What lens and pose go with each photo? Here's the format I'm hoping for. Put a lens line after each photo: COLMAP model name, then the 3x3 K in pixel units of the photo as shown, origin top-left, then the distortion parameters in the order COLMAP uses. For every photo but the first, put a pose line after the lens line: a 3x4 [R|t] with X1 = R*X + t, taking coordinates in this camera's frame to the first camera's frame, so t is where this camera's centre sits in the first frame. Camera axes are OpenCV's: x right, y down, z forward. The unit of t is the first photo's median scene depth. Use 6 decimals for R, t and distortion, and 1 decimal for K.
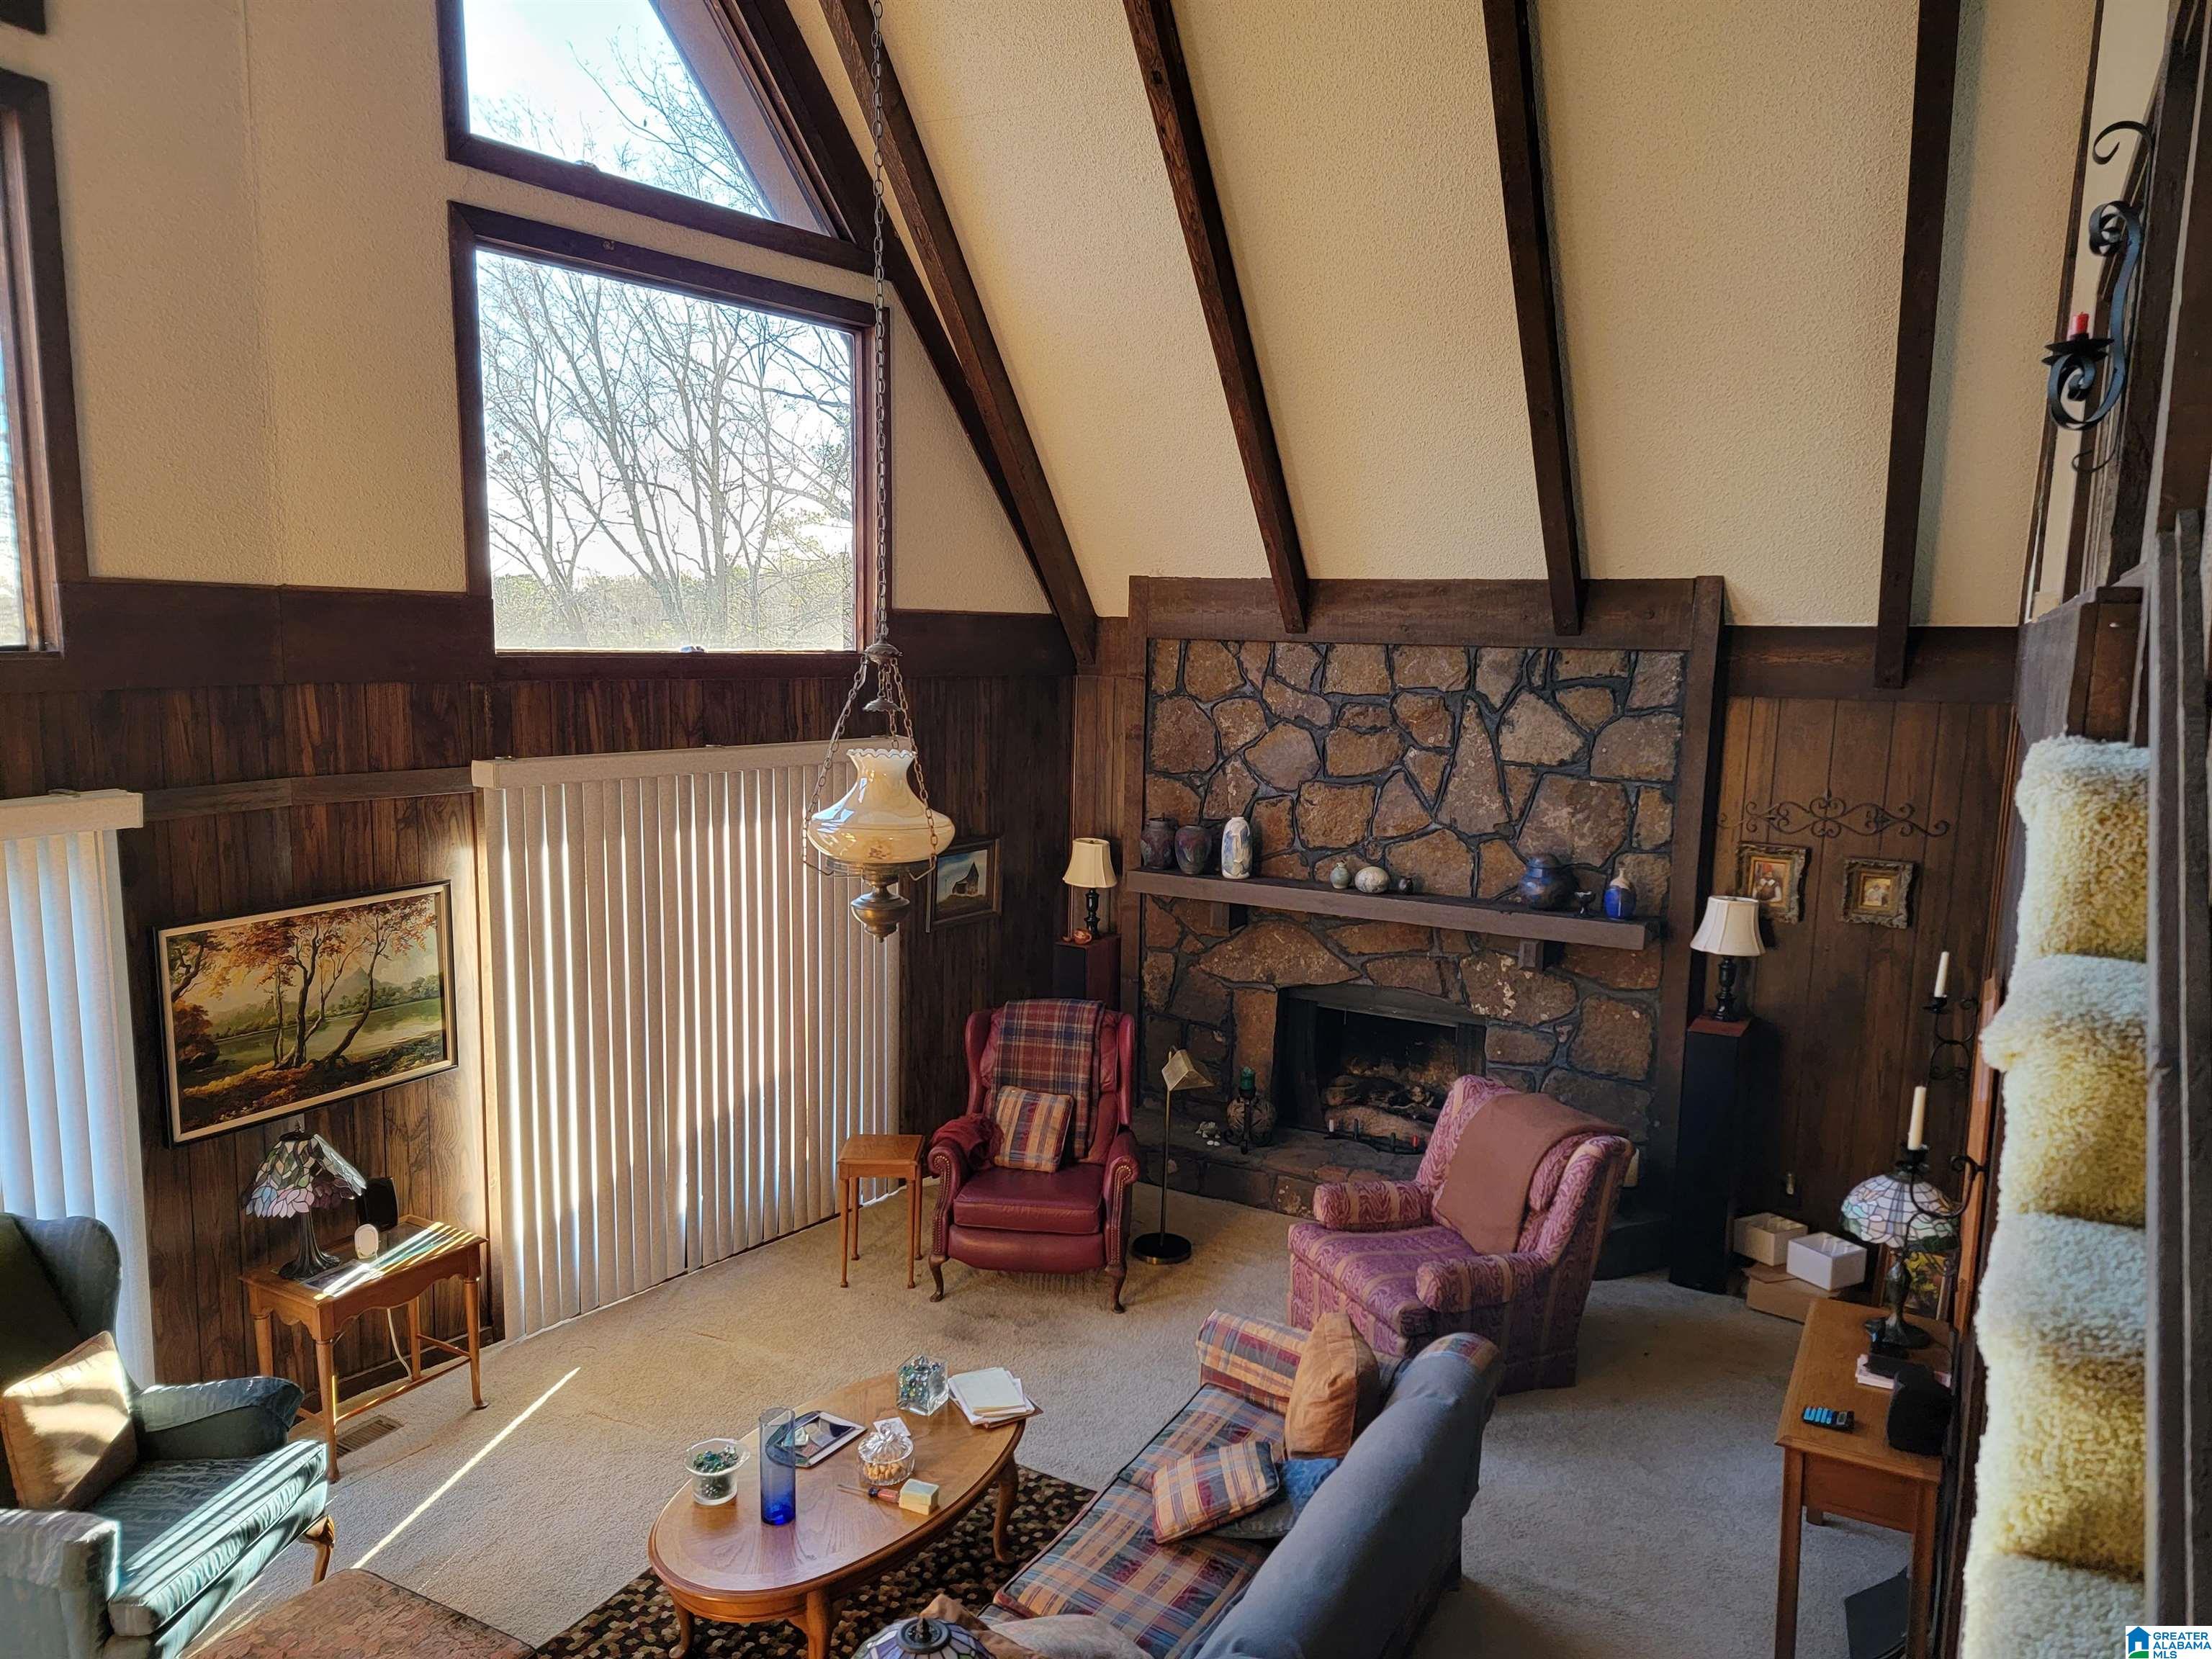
lens RADIAL K [[1524.4, 0, 1097.2], [0, 1524.4, 859.6], [0, 0, 1]] dist [0.084877, -0.066820]
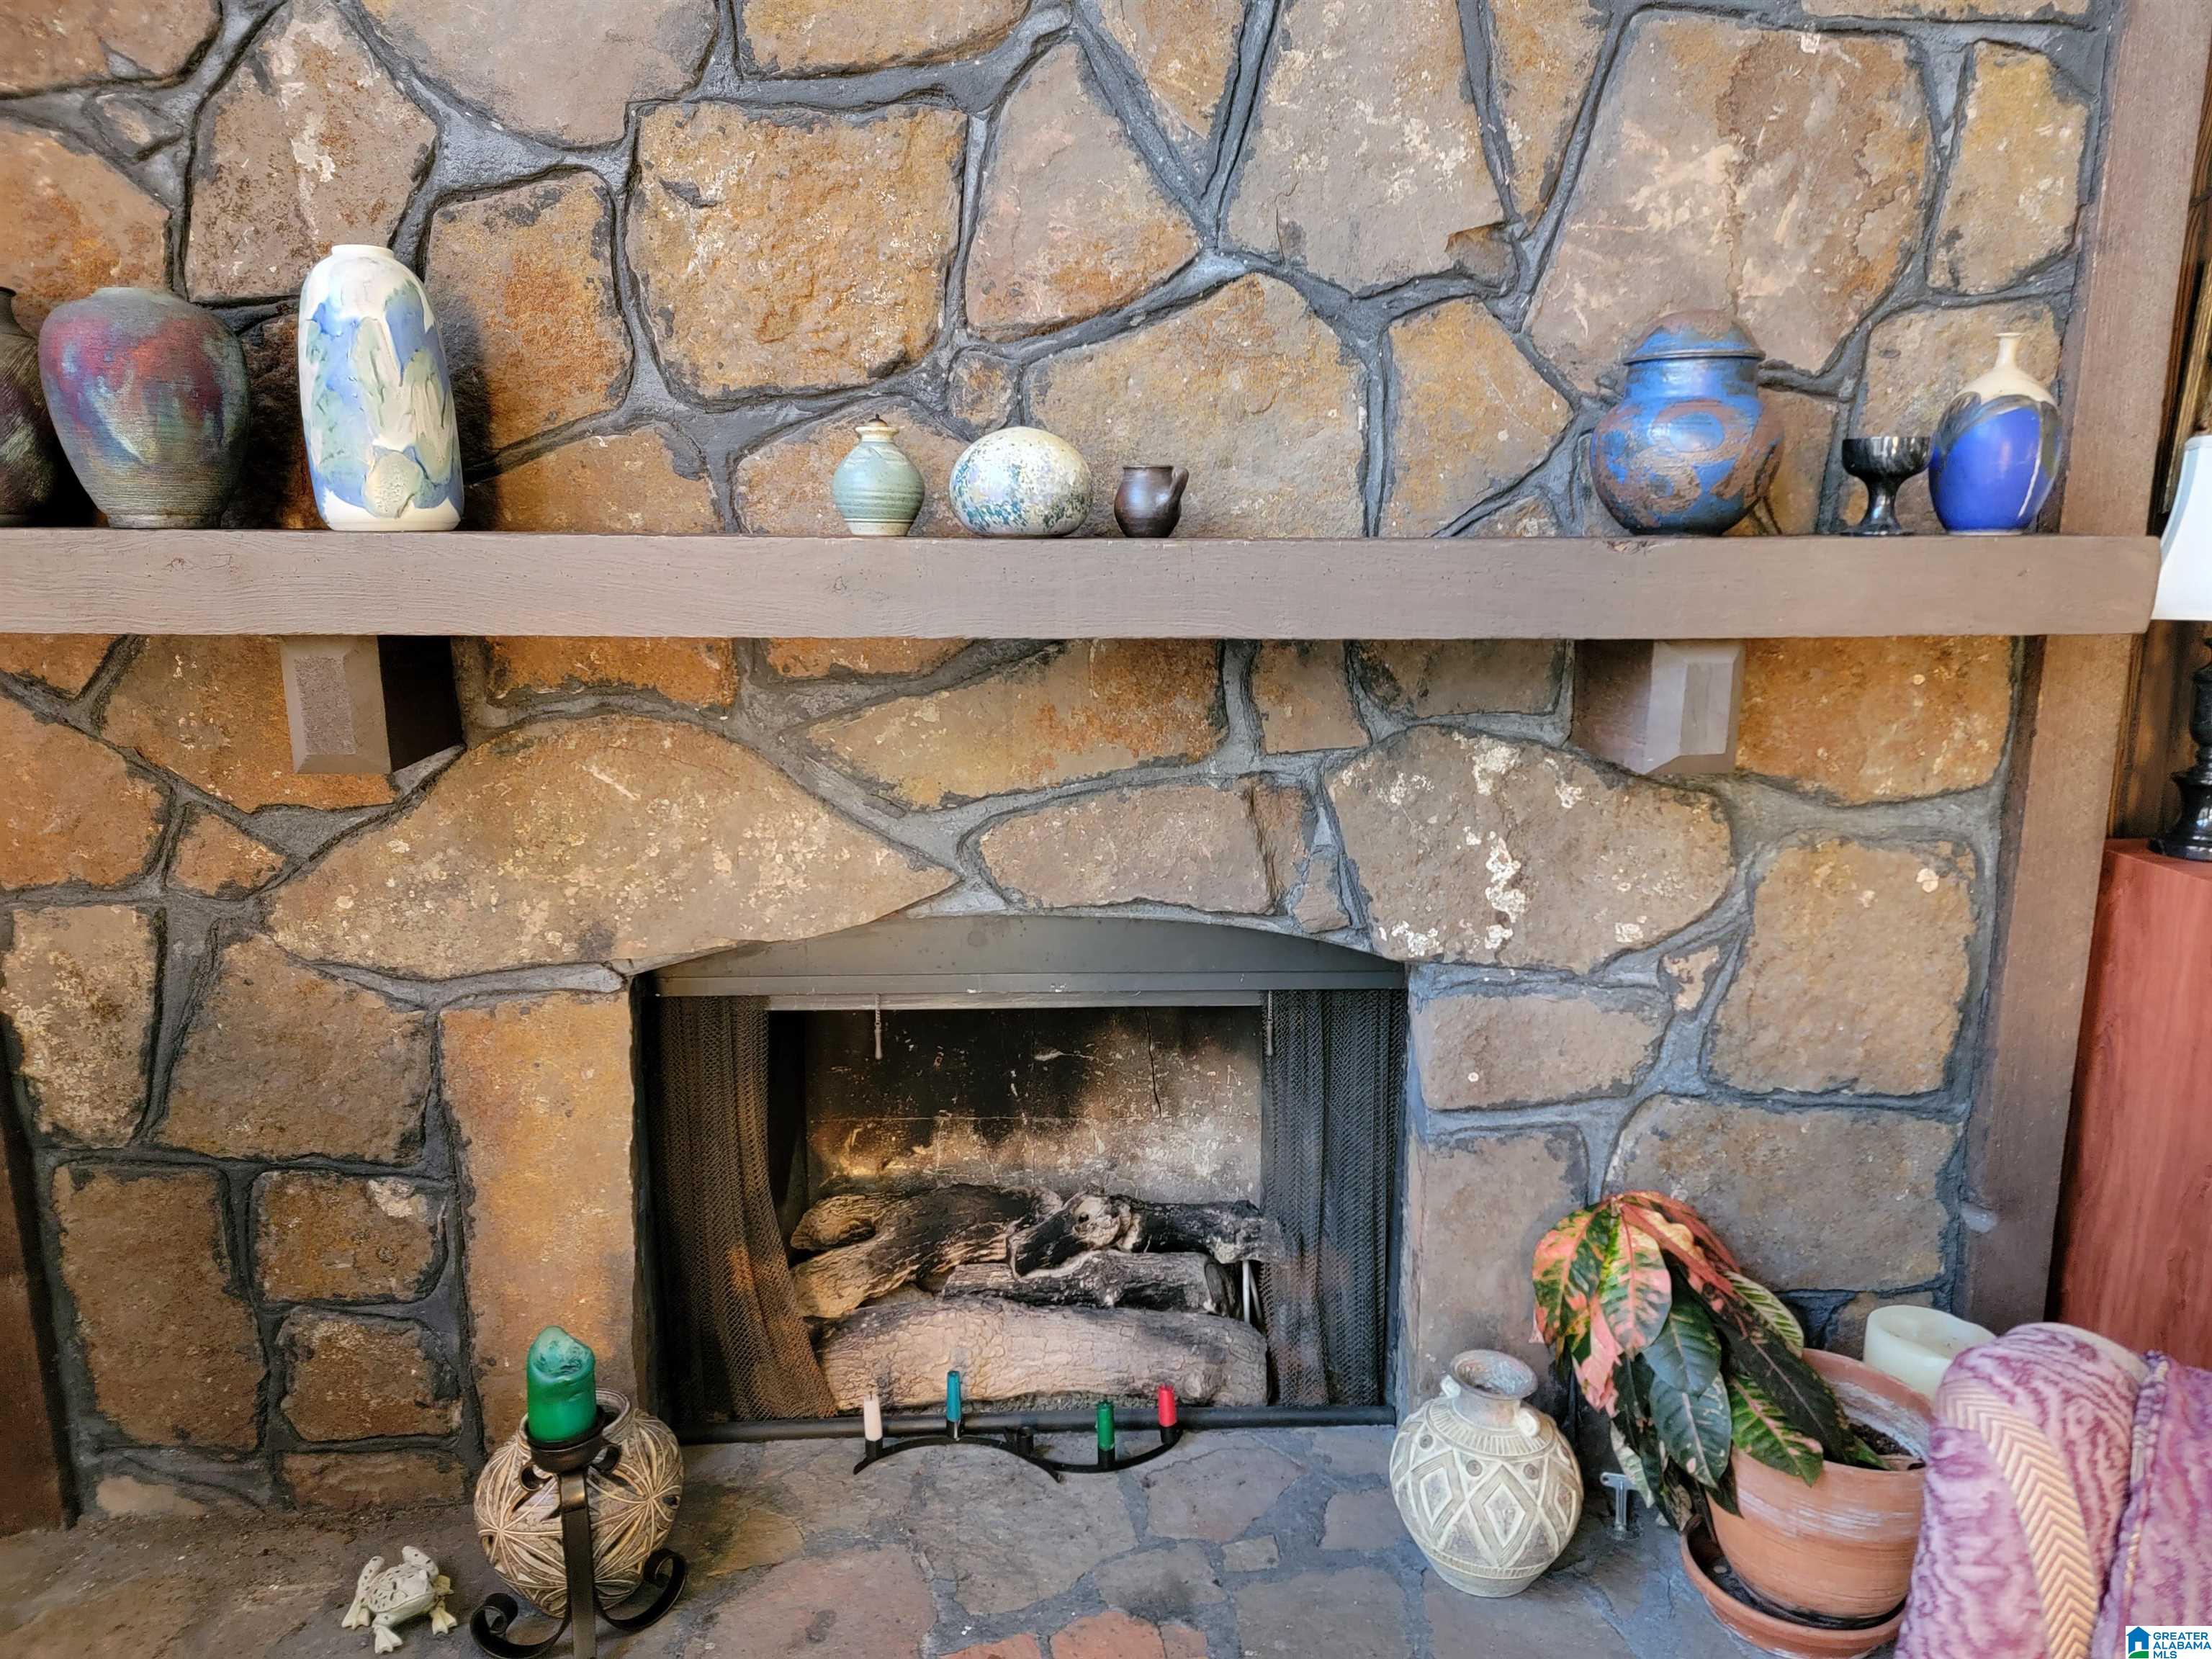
lens RADIAL K [[1524.4, 0, 1101.6], [0, 1524.4, 839.3], [0, 0, 1]] dist [0.084877, -0.066820]
pose [[0.849229, -0.126723, 0.512593, 0.059696], [0.093697, 0.991534, 0.089897, 0.048422], [-0.519645, -0.028315, 0.853913, 0.786516]]
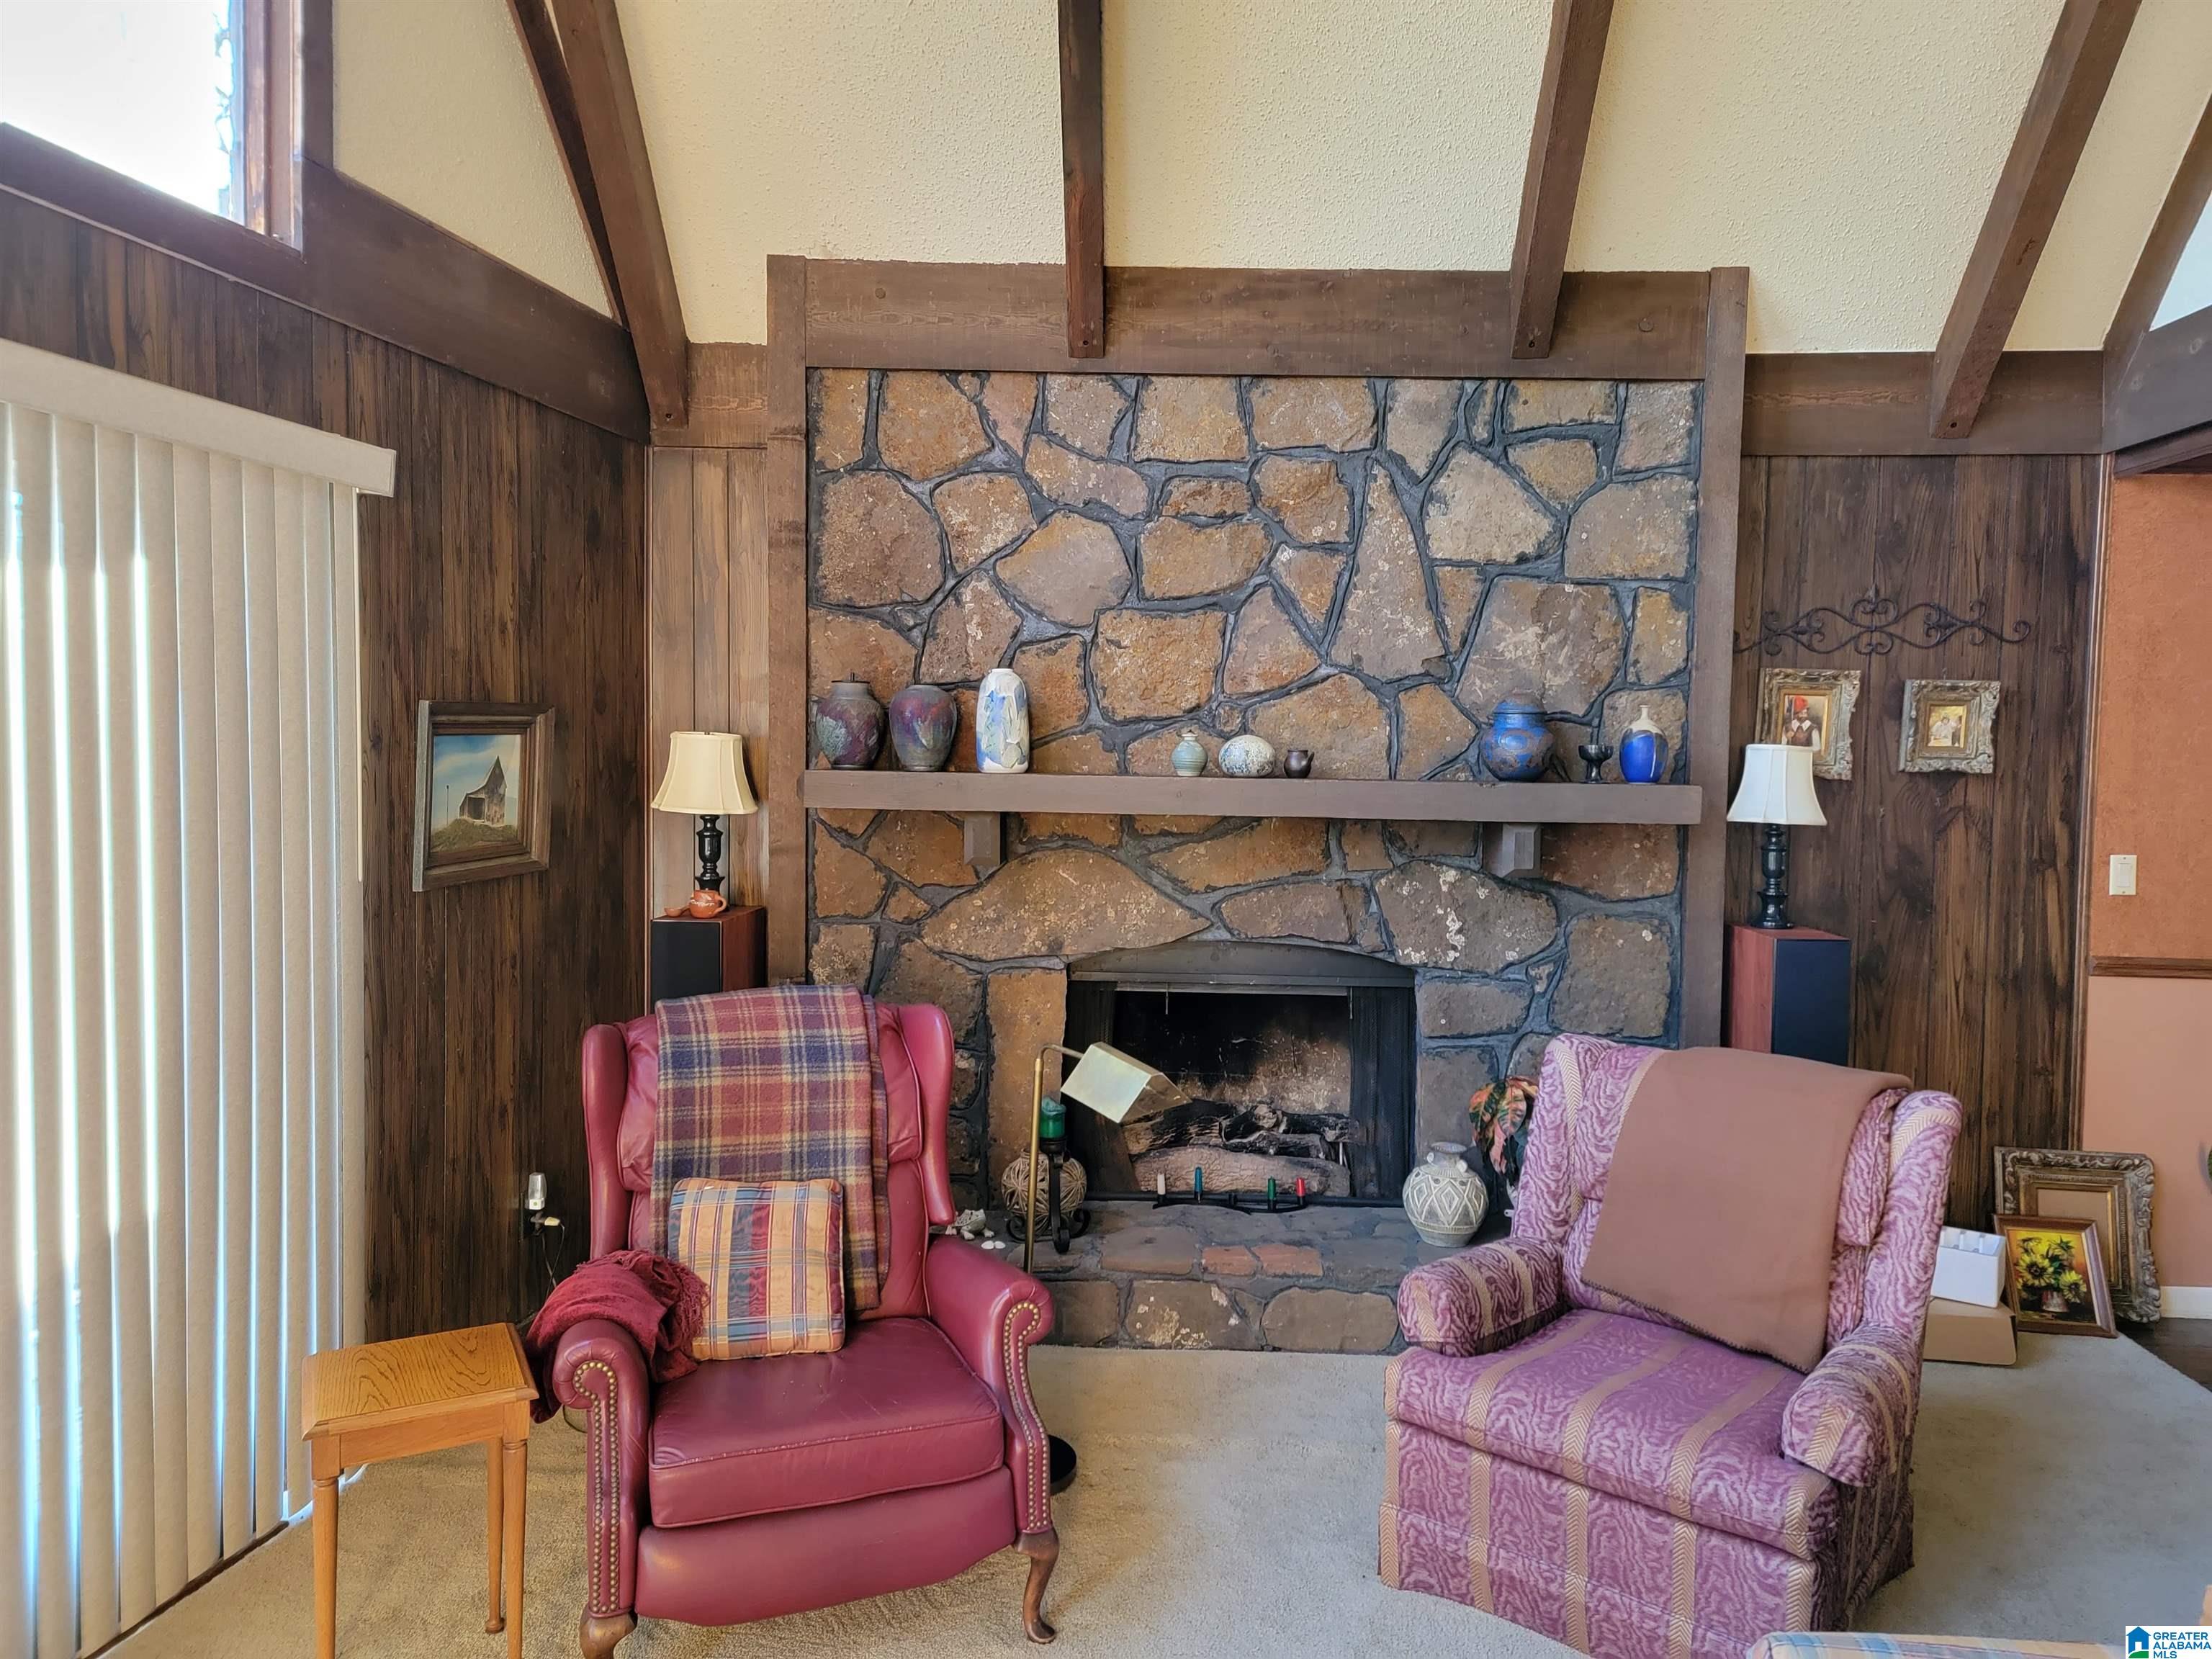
lens RADIAL K [[1524.4, 0, 1132.2], [0, 1524.4, 829.8], [0, 0, 1]] dist [0.084877, -0.066820]
pose [[0.880951, -0.031066, 0.472187, -0.147302], [0.072231, 0.994978, -0.069299, 0.080912], [-0.467662, 0.095156, 0.878770, 0.493020]]
